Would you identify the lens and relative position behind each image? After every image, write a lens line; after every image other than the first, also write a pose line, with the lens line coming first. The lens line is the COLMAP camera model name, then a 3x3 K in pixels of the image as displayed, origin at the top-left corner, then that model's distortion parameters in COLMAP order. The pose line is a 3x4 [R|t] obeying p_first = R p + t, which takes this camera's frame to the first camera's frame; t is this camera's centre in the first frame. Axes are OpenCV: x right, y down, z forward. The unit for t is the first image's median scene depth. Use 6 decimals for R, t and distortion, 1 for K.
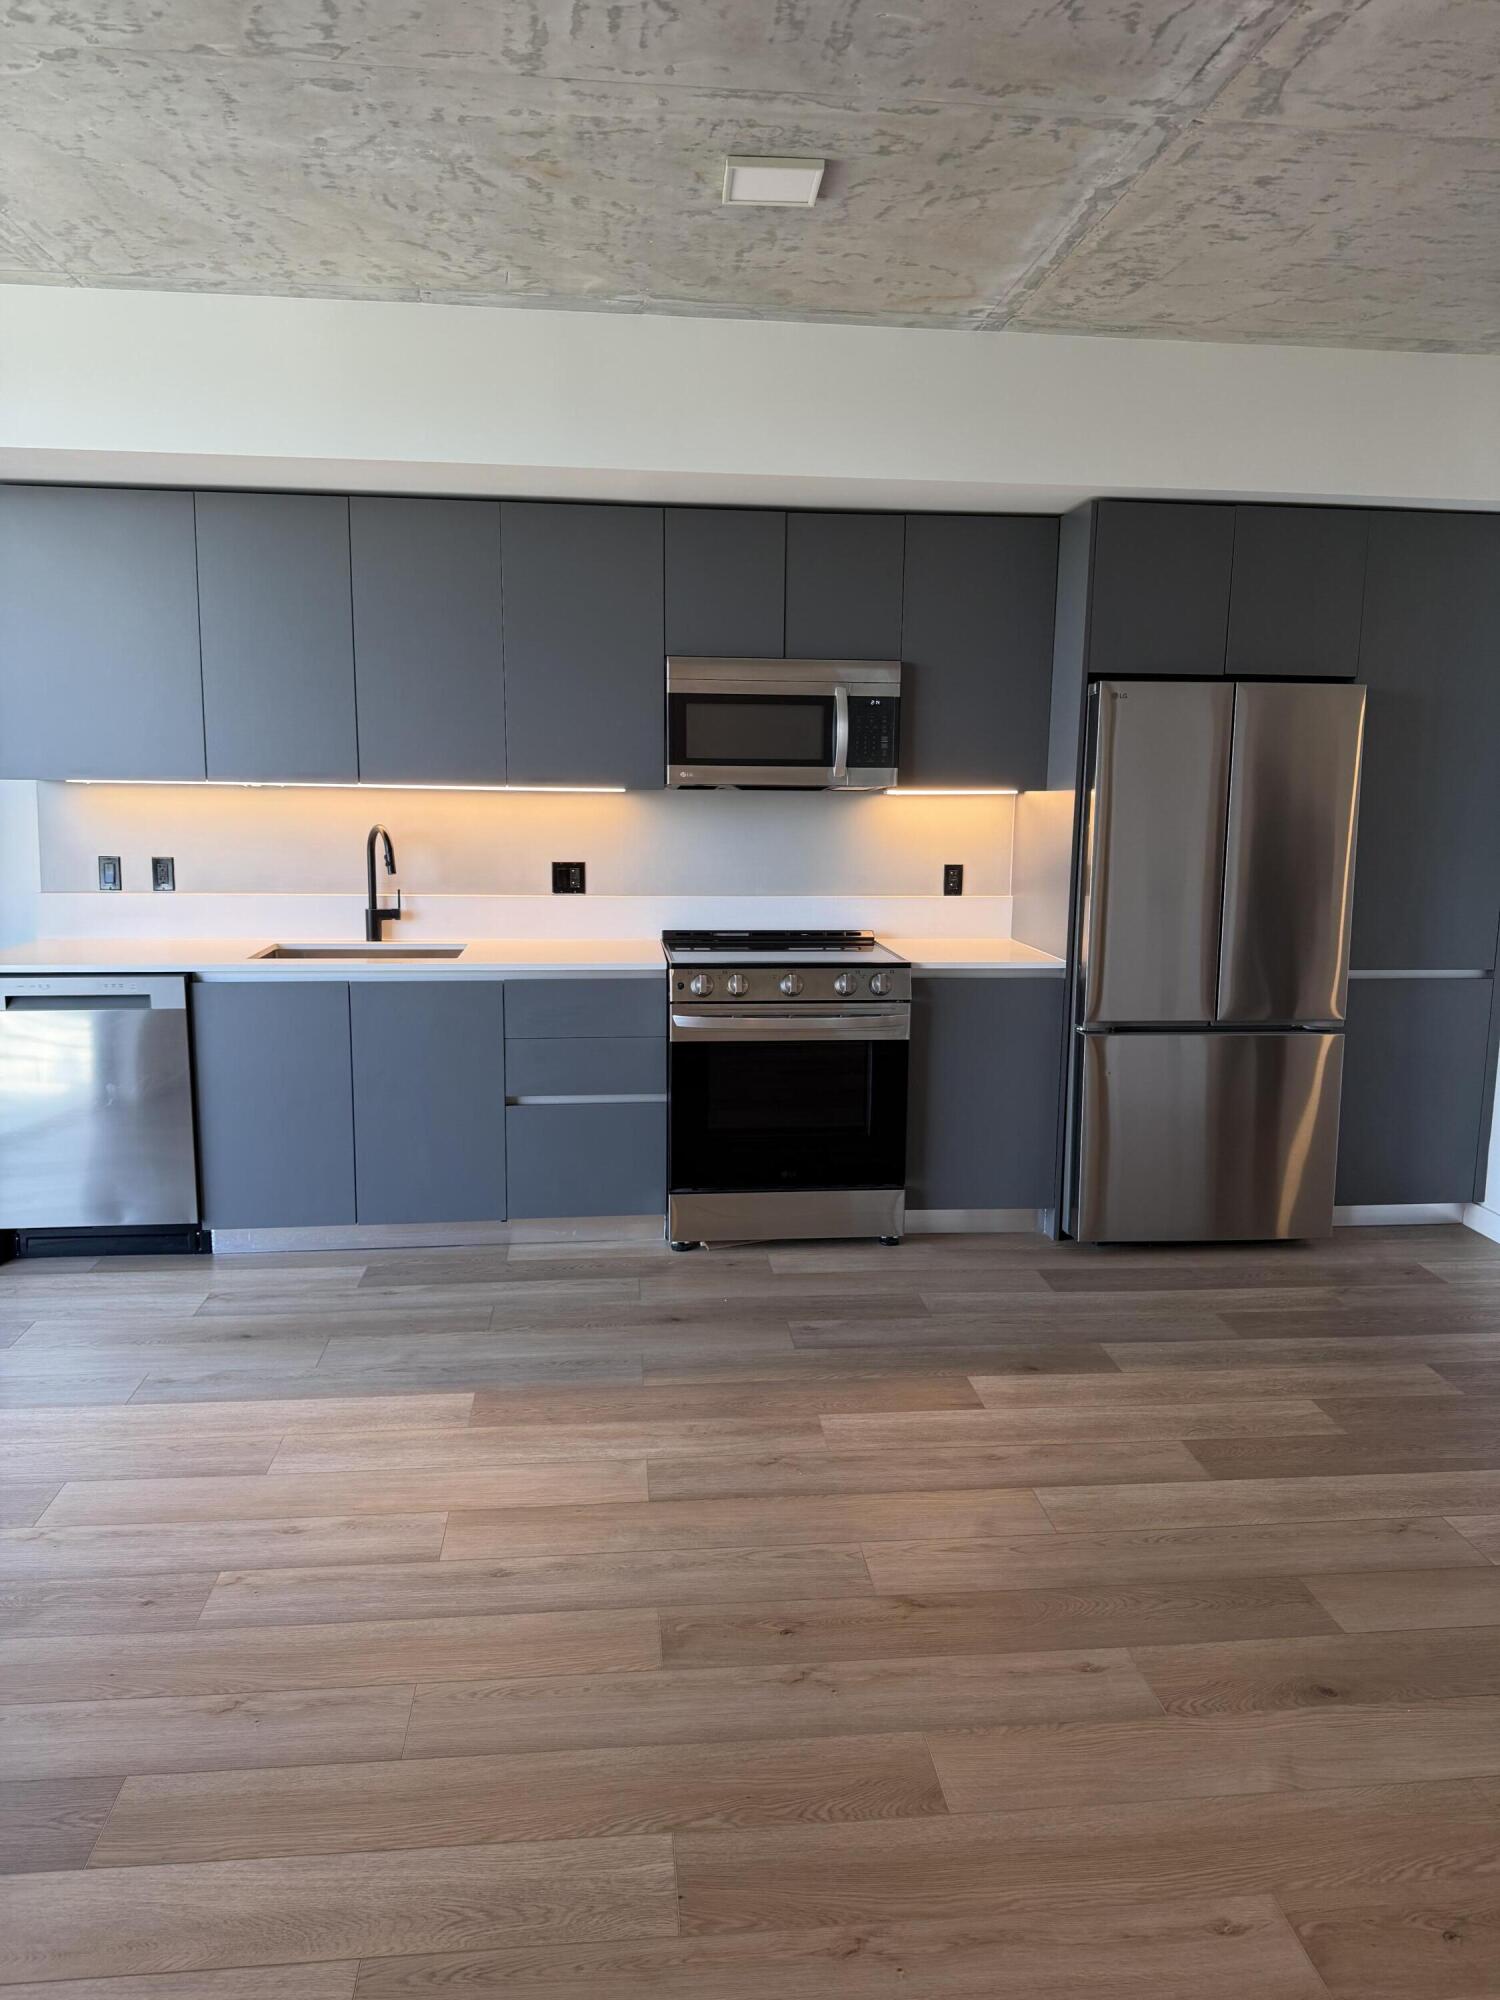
lens RADIAL K [[1367.4, 0, 747.9], [0, 1367.4, 962.2], [0, 0, 1]] dist [0.113380, -0.174870]
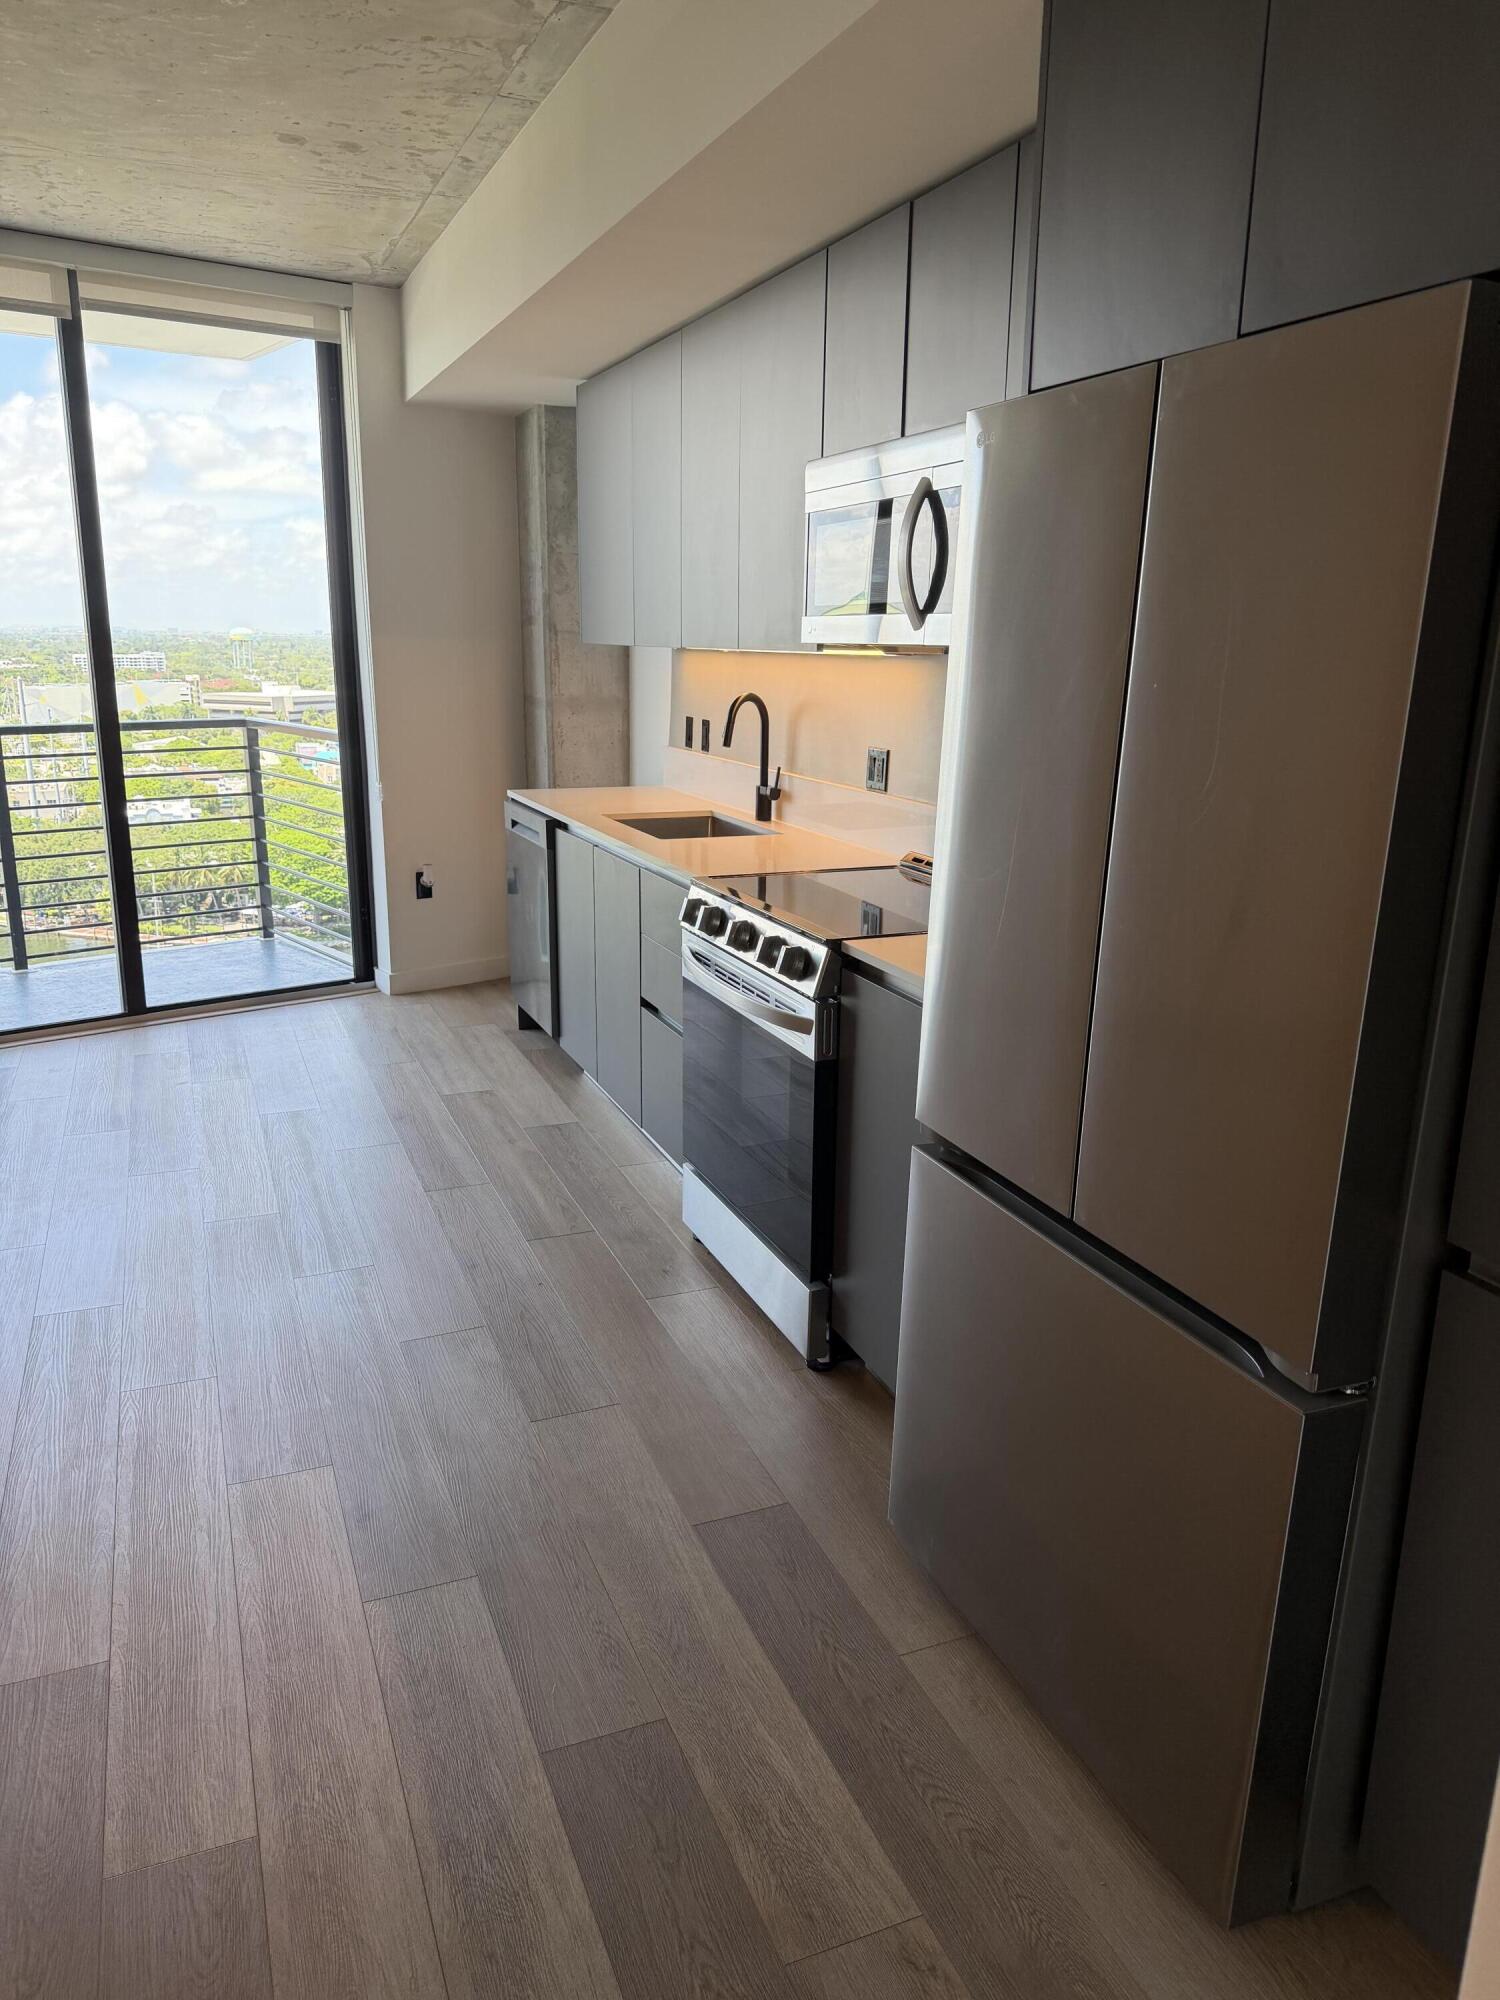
lens RADIAL K [[1414.5, 0, 804.1], [0, 1414.5, 1004.6], [0, 0, 1]] dist [0.003195, -0.002272]
pose [[0.279387, 0.235263, -0.930910, 0.758772], [-0.138609, 0.969245, 0.203352, -0.107306], [0.950121, 0.072219, 0.303404, 0.865222]]
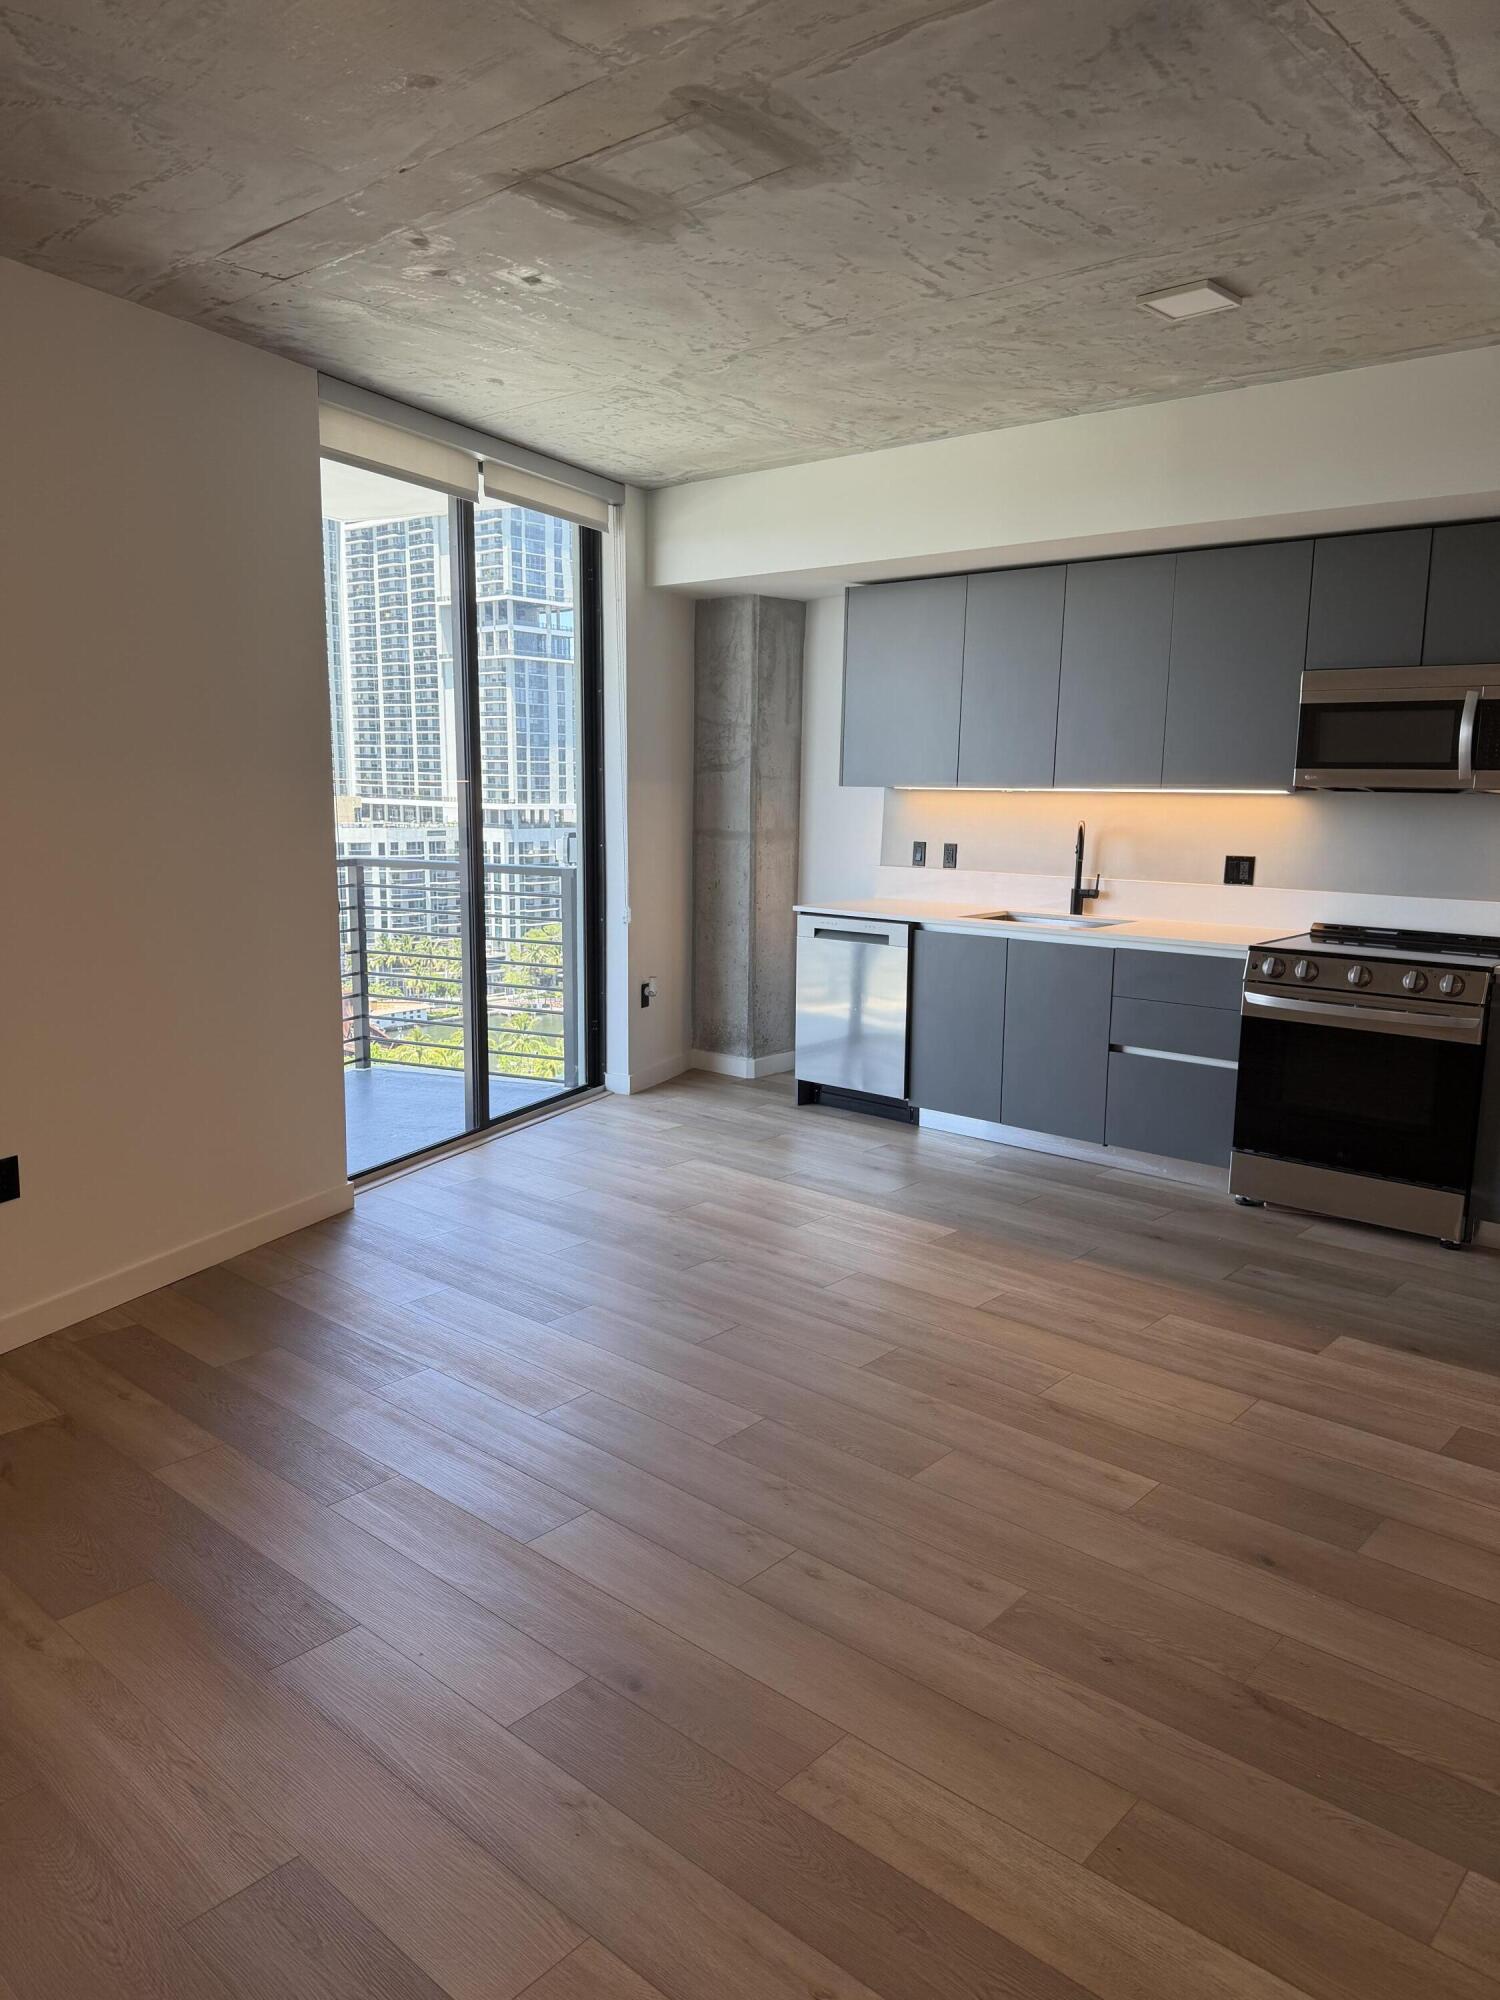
lens RADIAL K [[1367.4, 0, 747.9], [0, 1367.4, 962.2], [0, 0, 1]] dist [0.113380, -0.174870]
pose [[0.677180, 0.095251, -0.729627, 0.511553], [-0.102228, 0.994148, 0.034903, 0.017011], [0.728682, 0.050952, 0.682954, -0.076365]]
